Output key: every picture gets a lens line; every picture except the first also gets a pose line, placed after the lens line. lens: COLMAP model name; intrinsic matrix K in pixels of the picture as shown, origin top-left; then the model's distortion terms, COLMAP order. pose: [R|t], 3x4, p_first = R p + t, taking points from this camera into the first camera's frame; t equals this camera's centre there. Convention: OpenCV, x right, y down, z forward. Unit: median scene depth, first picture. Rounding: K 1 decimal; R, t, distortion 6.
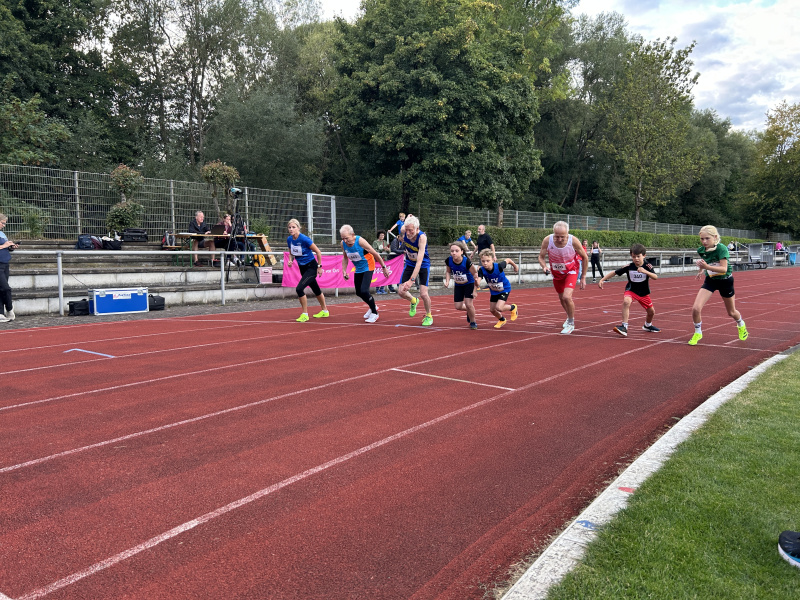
lens RADIAL K [[599.8, 0, 394.3], [0, 599.8, 304.1], [0, 0, 1]] dist [0.054340, -0.062287]
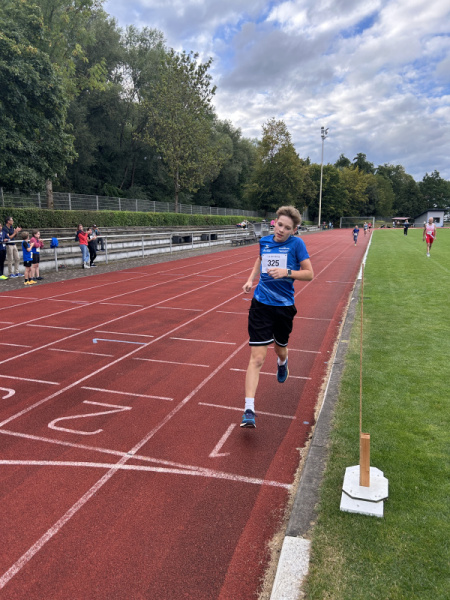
lens RADIAL K [[449.8, 0, 219.5], [0, 449.8, 303.8], [0, 0, 1]] dist [0.054340, -0.062287]
pose [[0.900403, -0.077292, 0.428135, 0.069214], [0.036849, 0.994105, 0.101972, -0.025444], [-0.433493, -0.076040, 0.897943, 0.112484]]
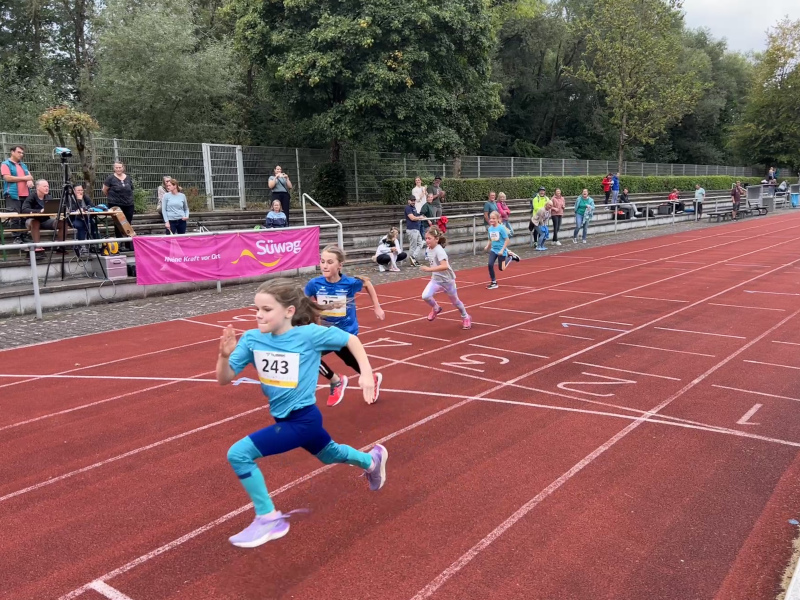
lens RADIAL K [[657.5, 0, 396.9], [0, 657.5, 302.0], [0, 0, 1]] dist [0.051355, -0.054789]
pose [[0.998240, -0.032547, 0.049575, 0.032553], [0.028702, 0.996664, 0.076394, -0.022291], [-0.051896, -0.074837, 0.995844, 0.068485]]
